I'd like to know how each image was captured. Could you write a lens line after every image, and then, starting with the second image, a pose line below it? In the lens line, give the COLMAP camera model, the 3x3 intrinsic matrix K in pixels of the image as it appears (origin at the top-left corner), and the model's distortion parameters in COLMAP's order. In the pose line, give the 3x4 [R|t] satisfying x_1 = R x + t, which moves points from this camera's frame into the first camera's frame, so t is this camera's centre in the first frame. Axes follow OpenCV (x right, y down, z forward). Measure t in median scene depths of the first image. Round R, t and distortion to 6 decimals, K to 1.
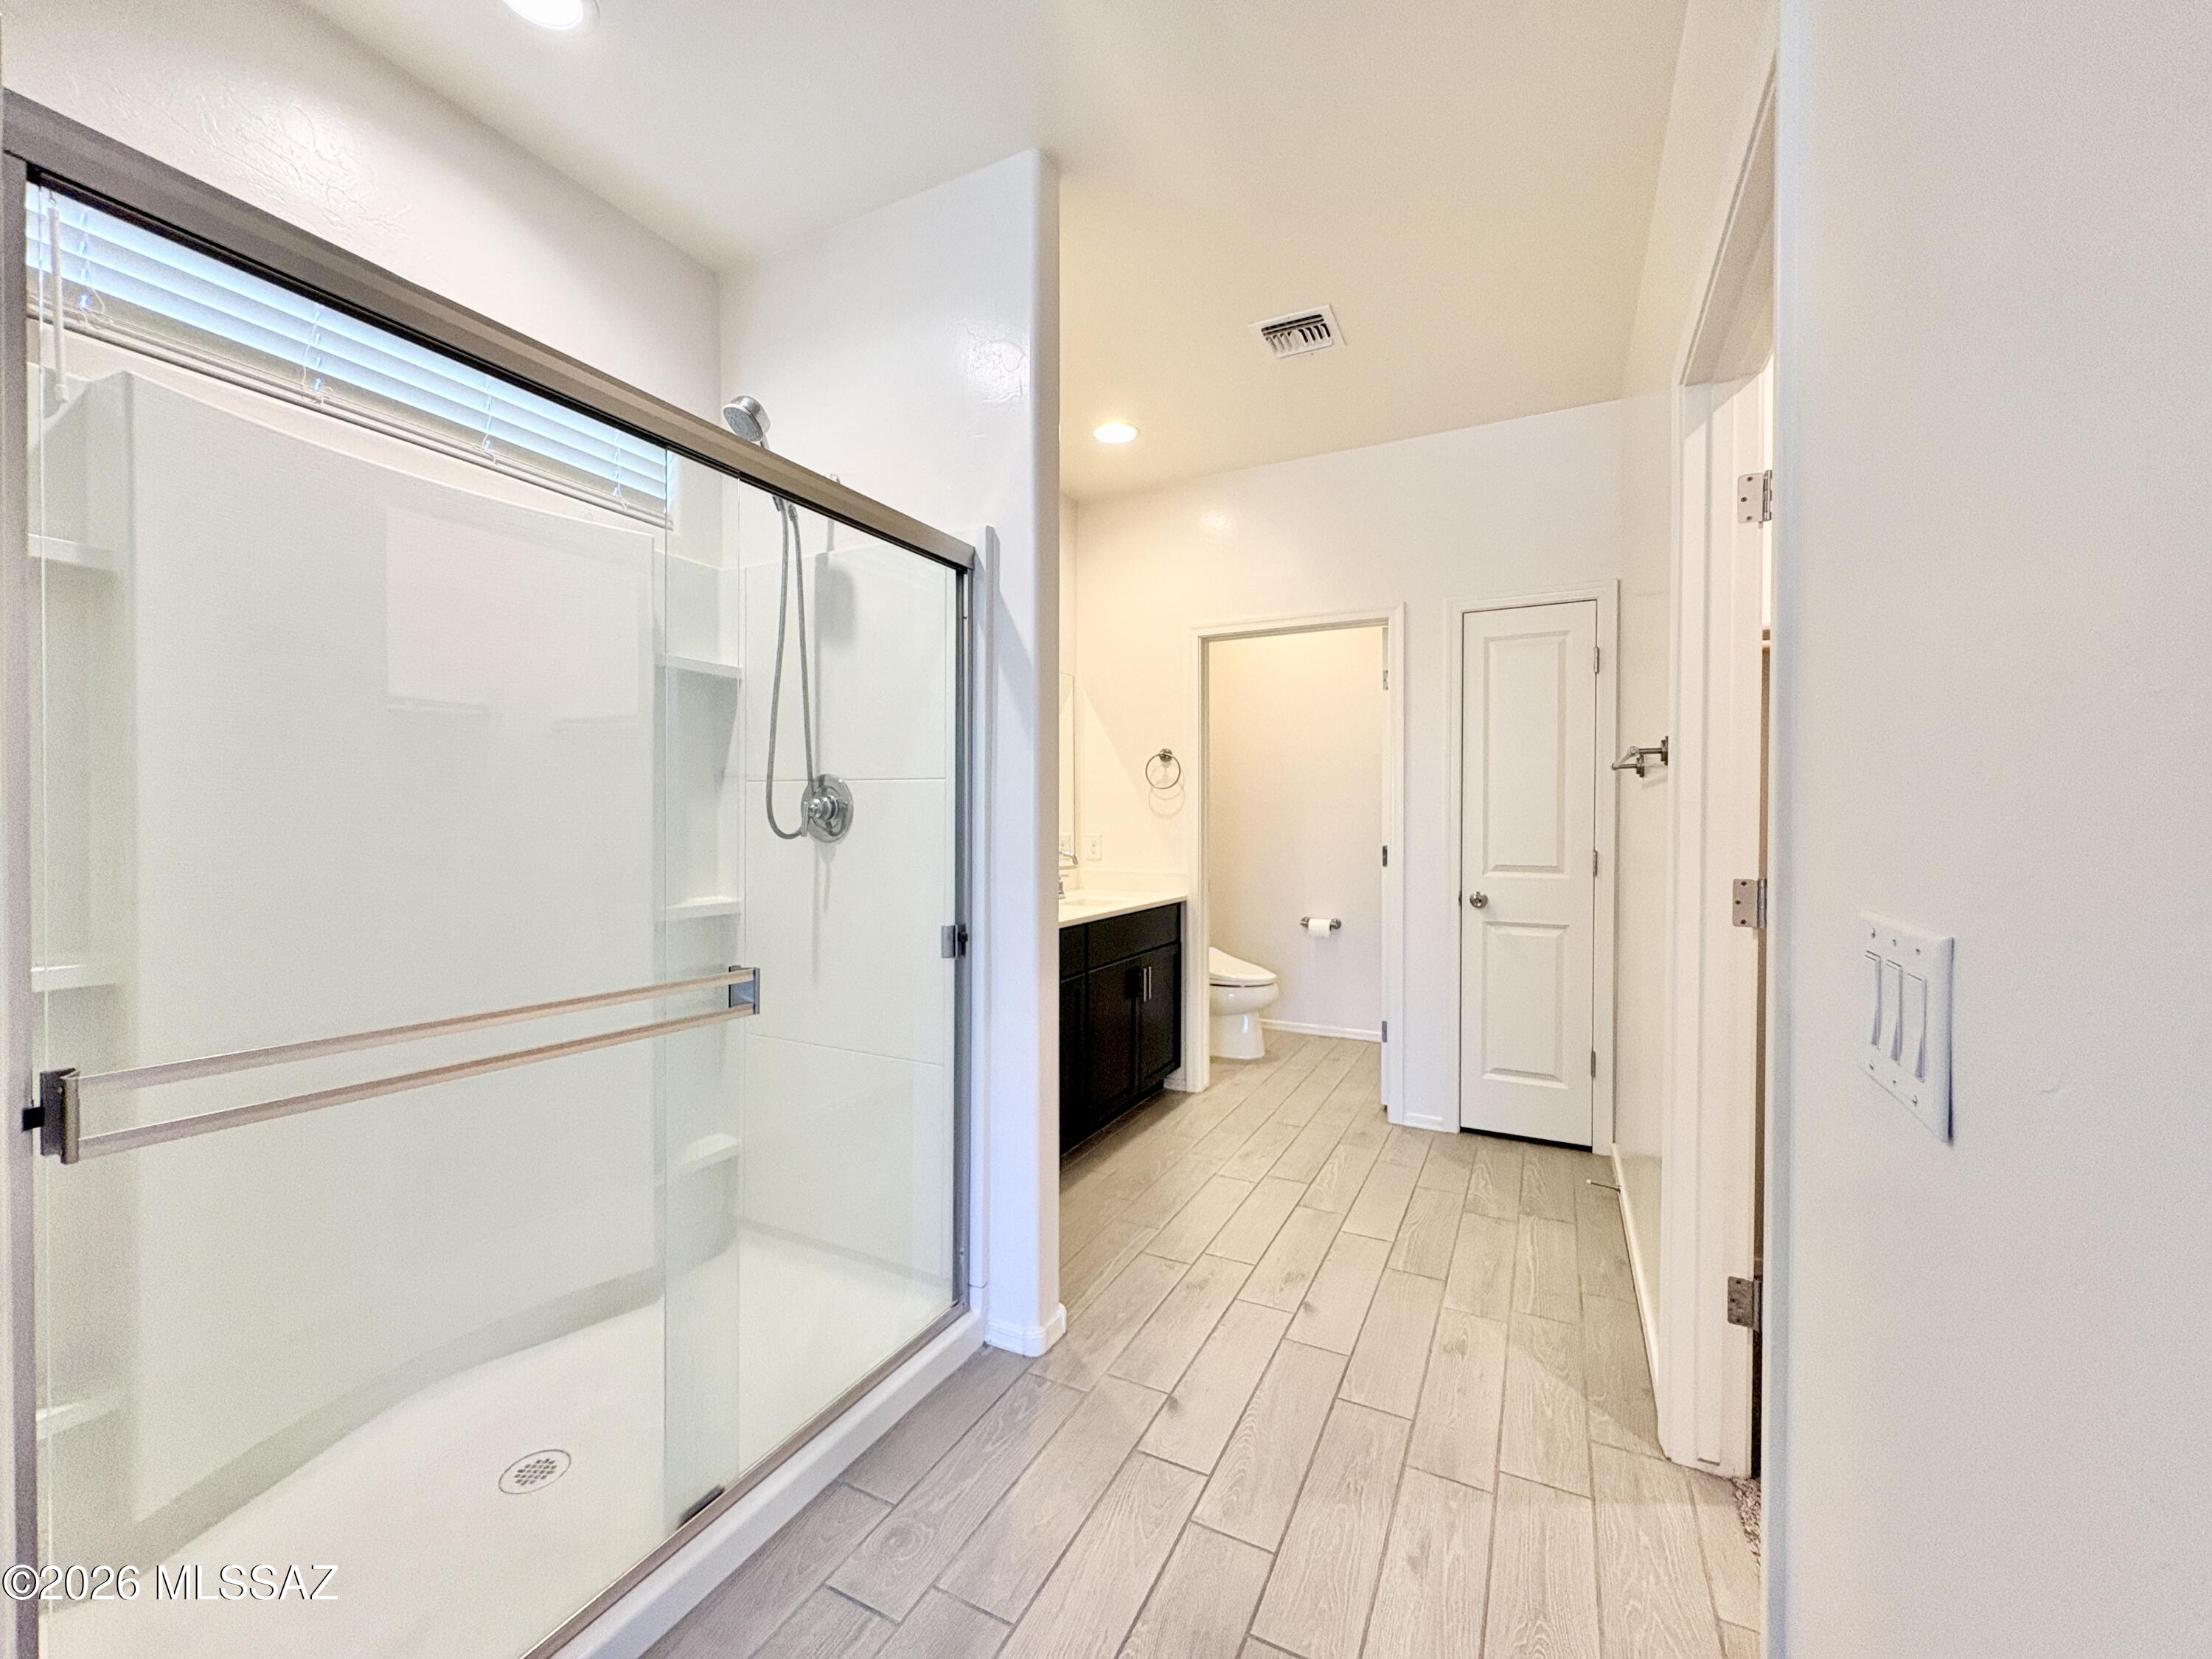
lens RADIAL K [[883.2, 0, 1108.9], [0, 883.2, 829.4], [0, 0, 1]] dist [0.002516, 0.000013]
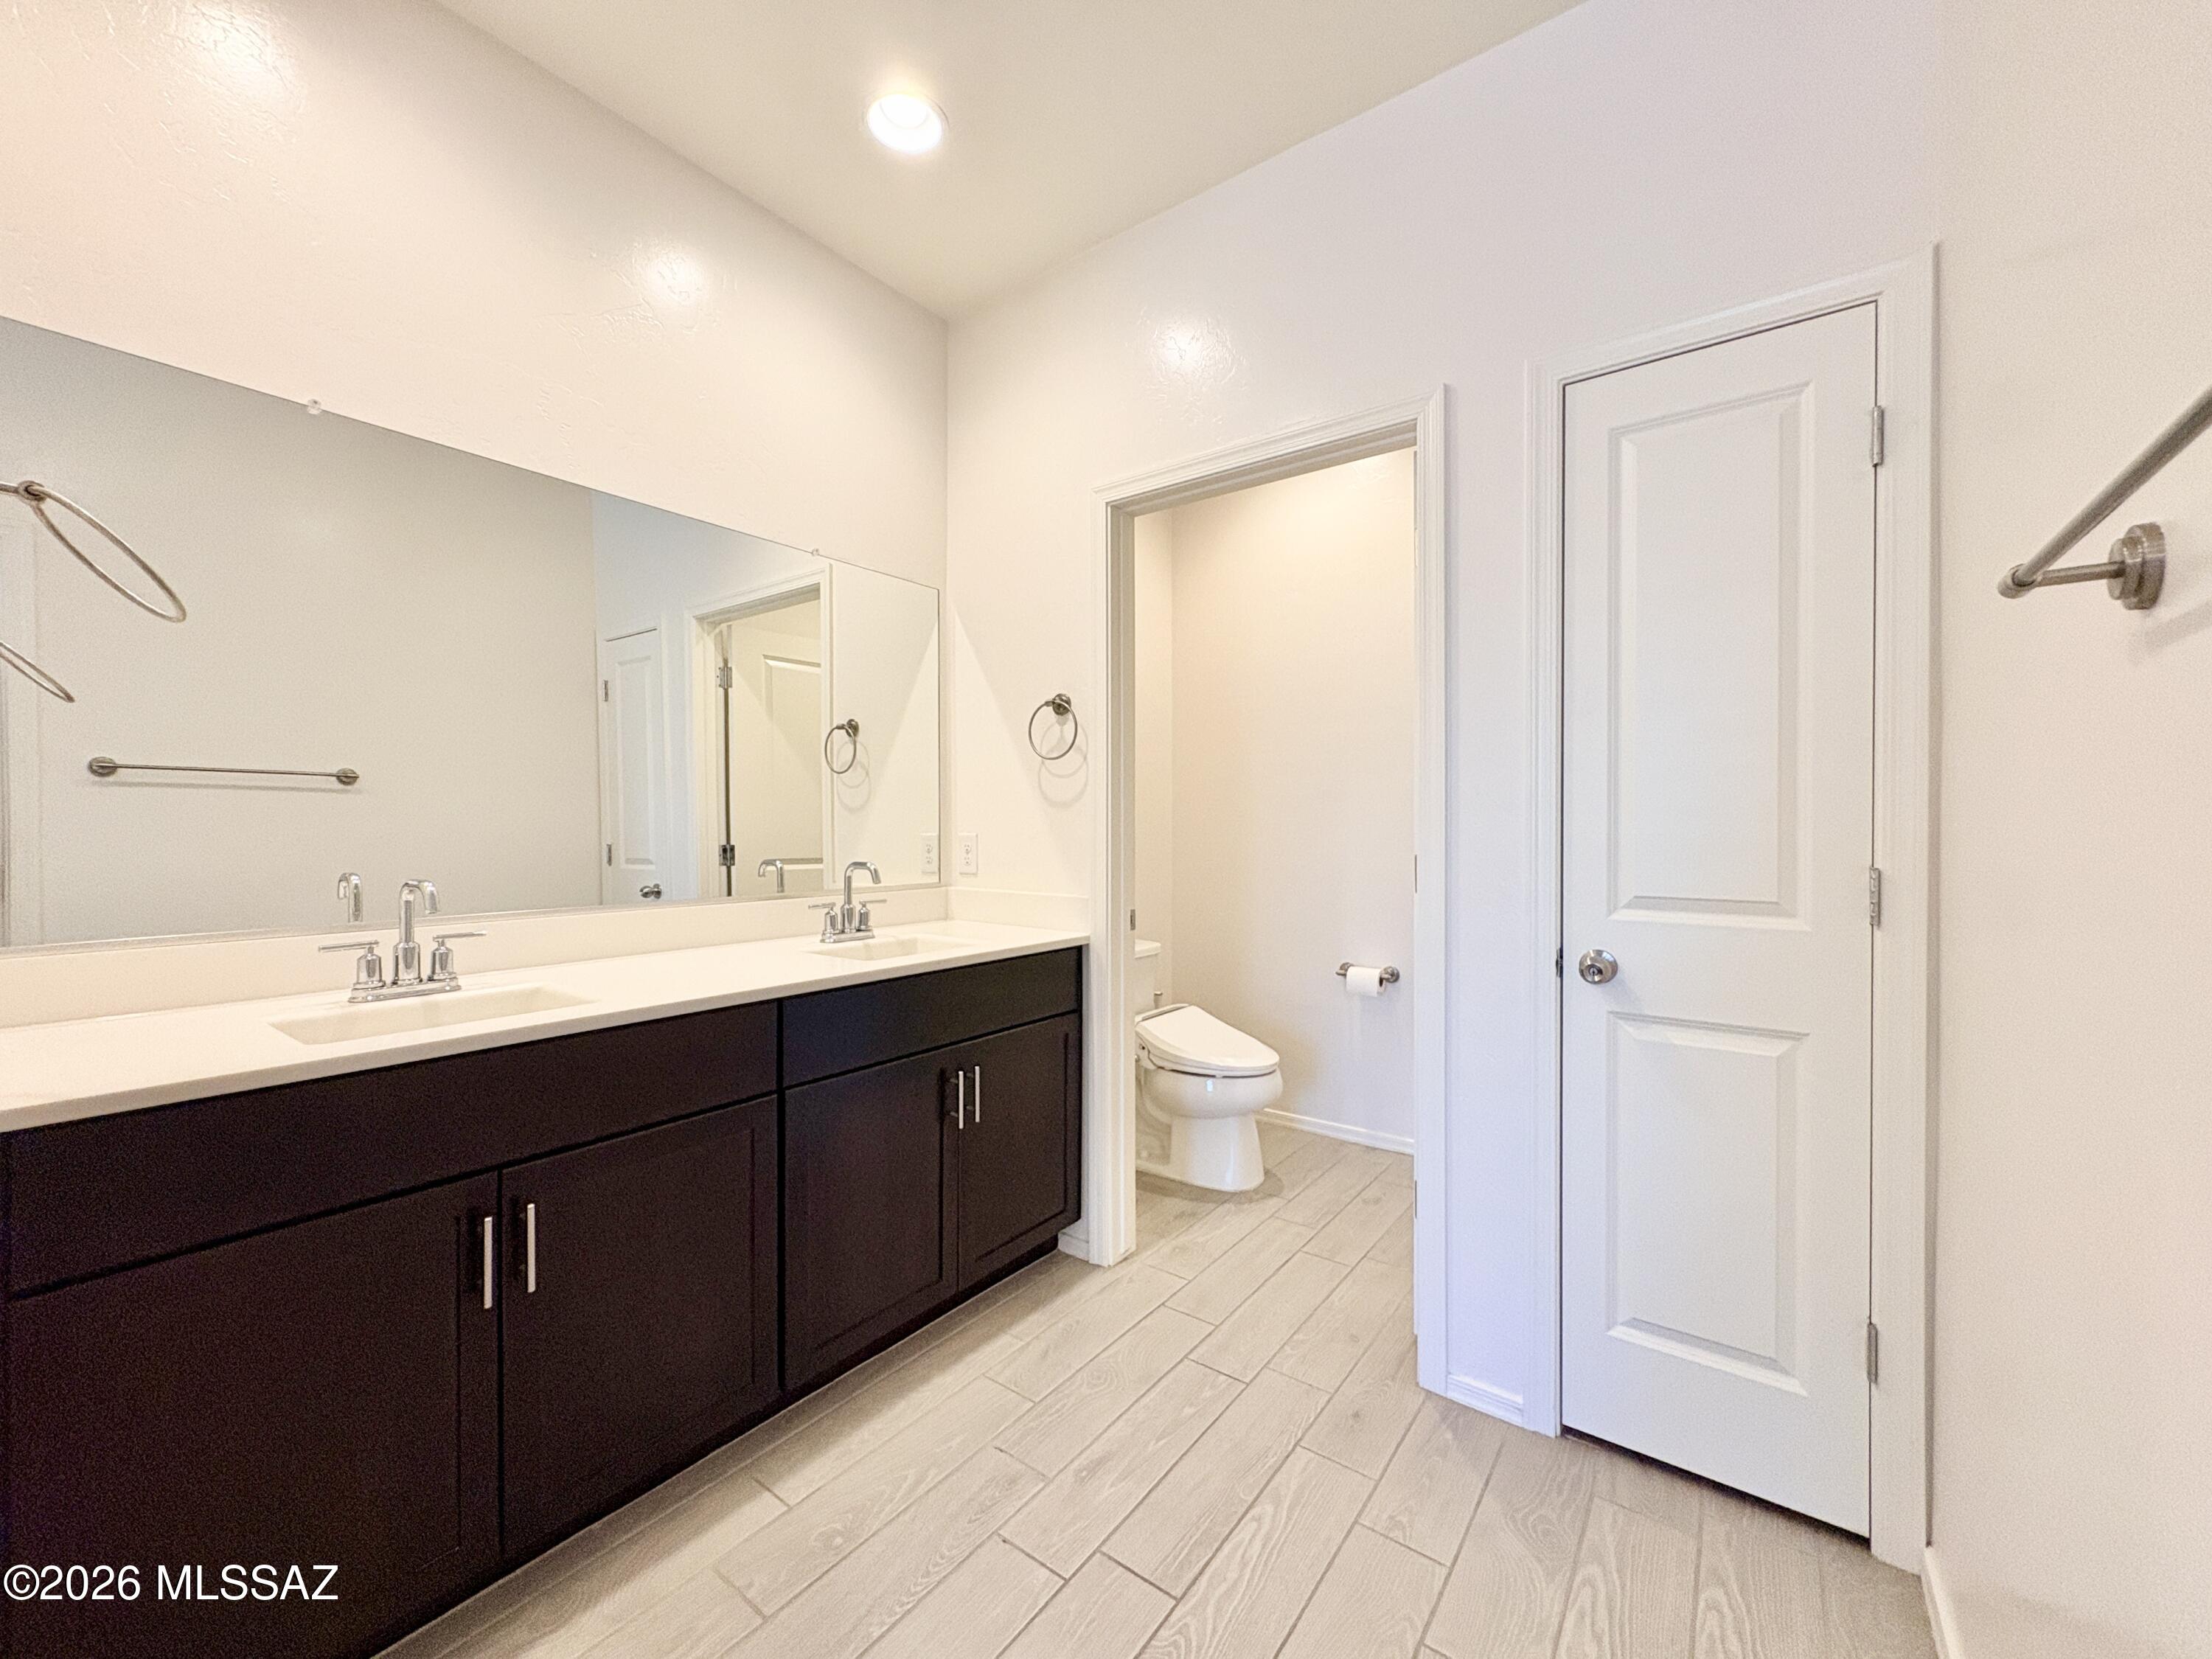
lens RADIAL K [[883.2, 0, 1106.6], [0, 883.2, 828.9], [0, 0, 1]] dist [0.002516, 0.000013]
pose [[0.986493, 0.002473, -0.163785, 0.217718], [-0.004323, 0.999931, -0.010942, 0.009767], [0.163747, 0.011502, 0.986435, 0.447070]]
